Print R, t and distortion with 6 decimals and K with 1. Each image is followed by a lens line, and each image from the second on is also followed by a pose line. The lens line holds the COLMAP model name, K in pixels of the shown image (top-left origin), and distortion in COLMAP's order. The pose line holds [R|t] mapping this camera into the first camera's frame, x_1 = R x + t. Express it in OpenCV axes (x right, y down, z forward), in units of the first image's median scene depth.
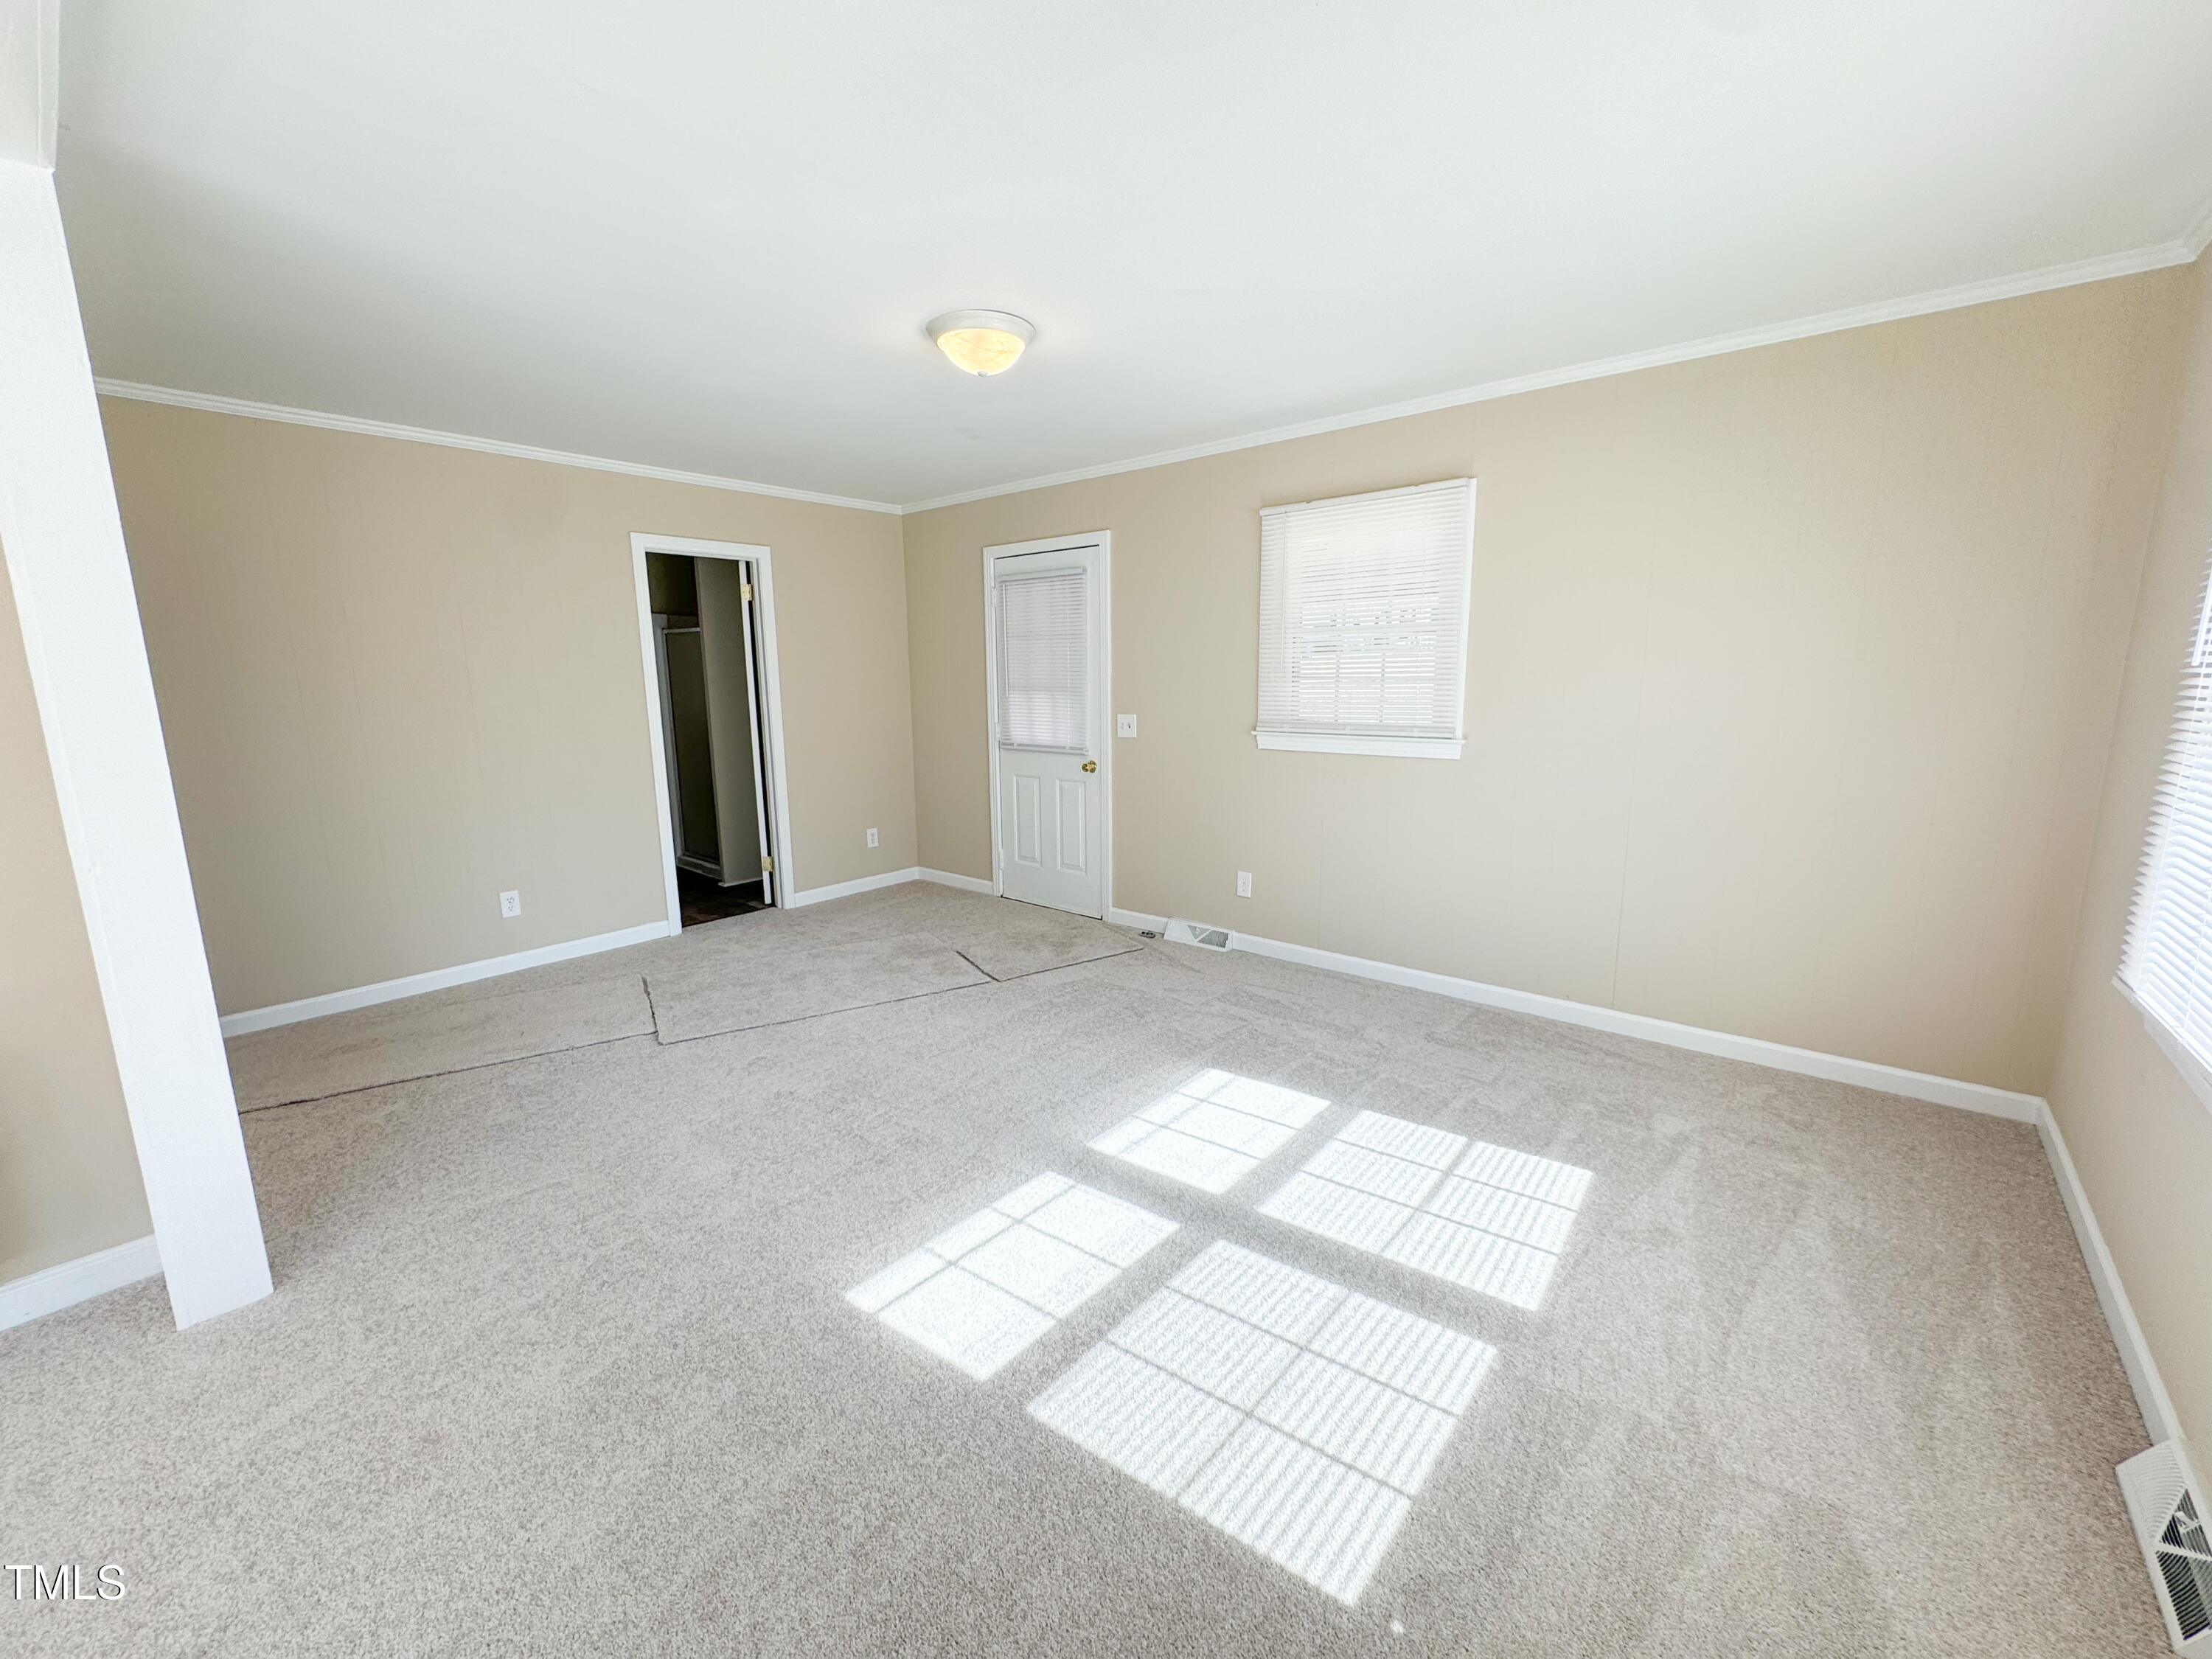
lens RADIAL K [[883.0, 0, 1103.7], [0, 883.0, 831.4], [0, 0, 1]] dist [-0.005303, 0.000688]
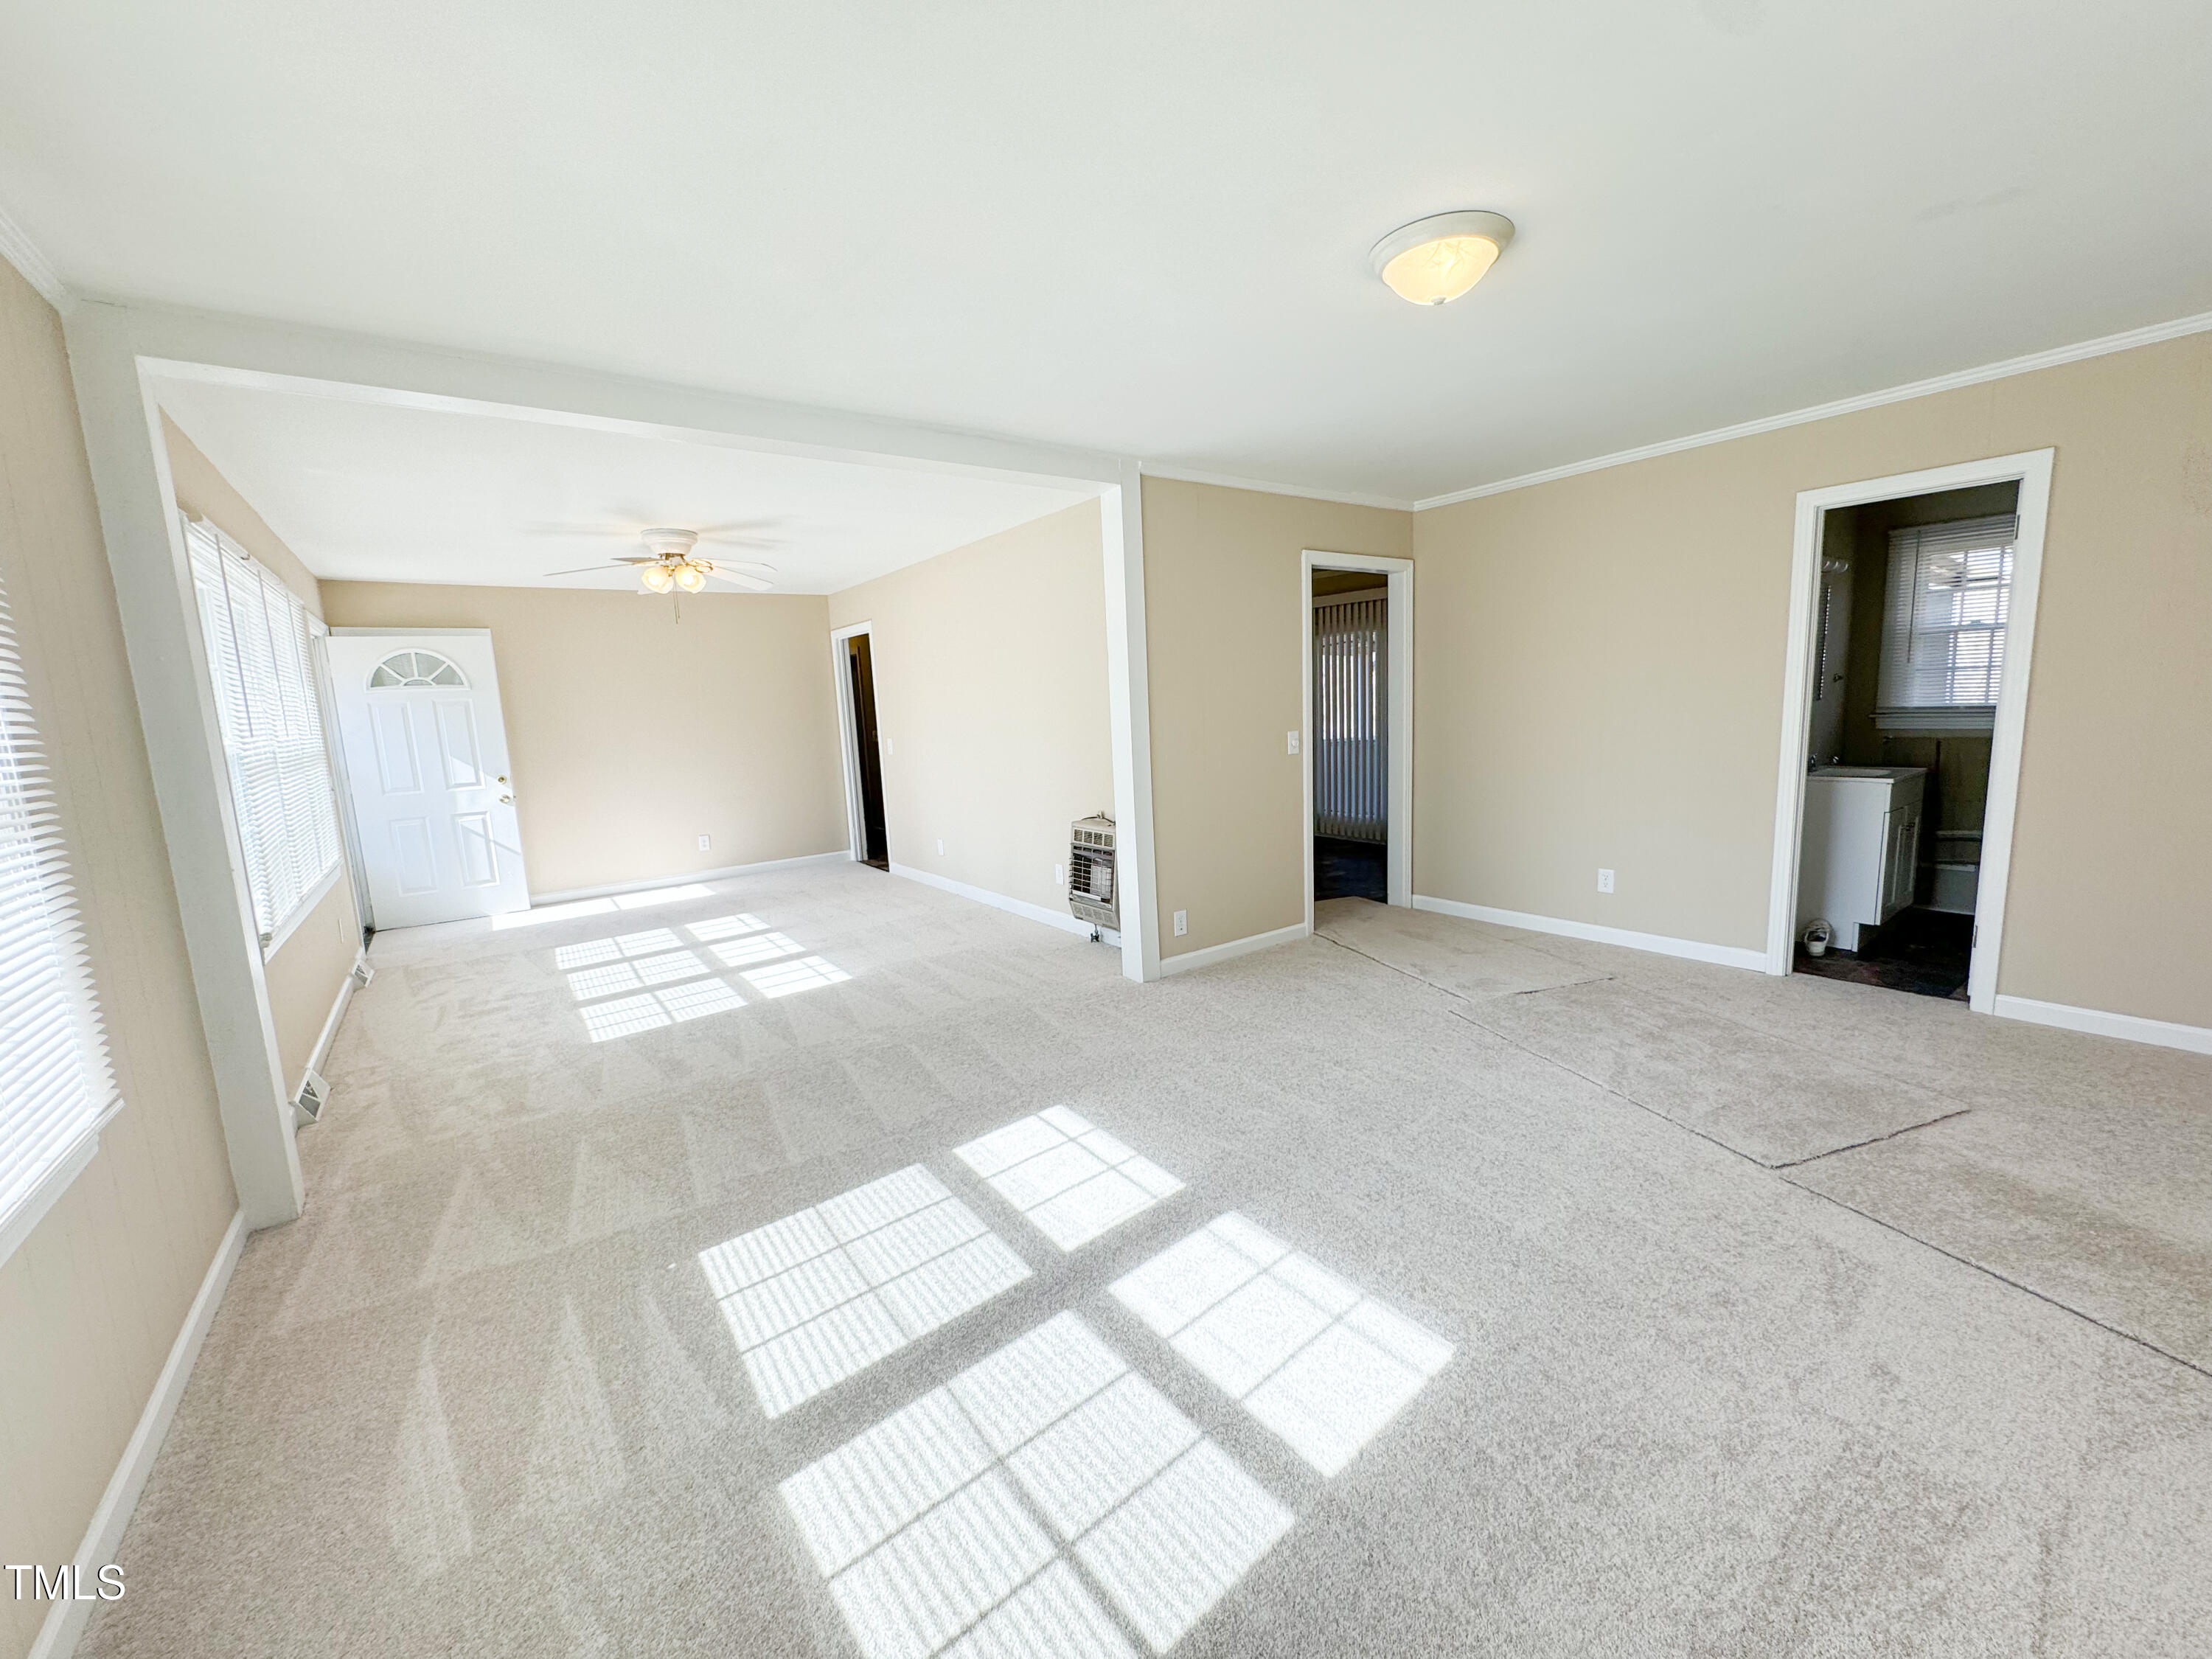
lens RADIAL K [[883.0, 0, 1103.7], [0, 883.0, 831.4], [0, 0, 1]] dist [-0.005303, 0.000688]
pose [[-0.235831, 0.163939, -0.957866, 0.848284], [-0.125292, 0.972312, 0.197259, -0.190988], [0.963683, 0.166532, -0.208761, 1.045647]]
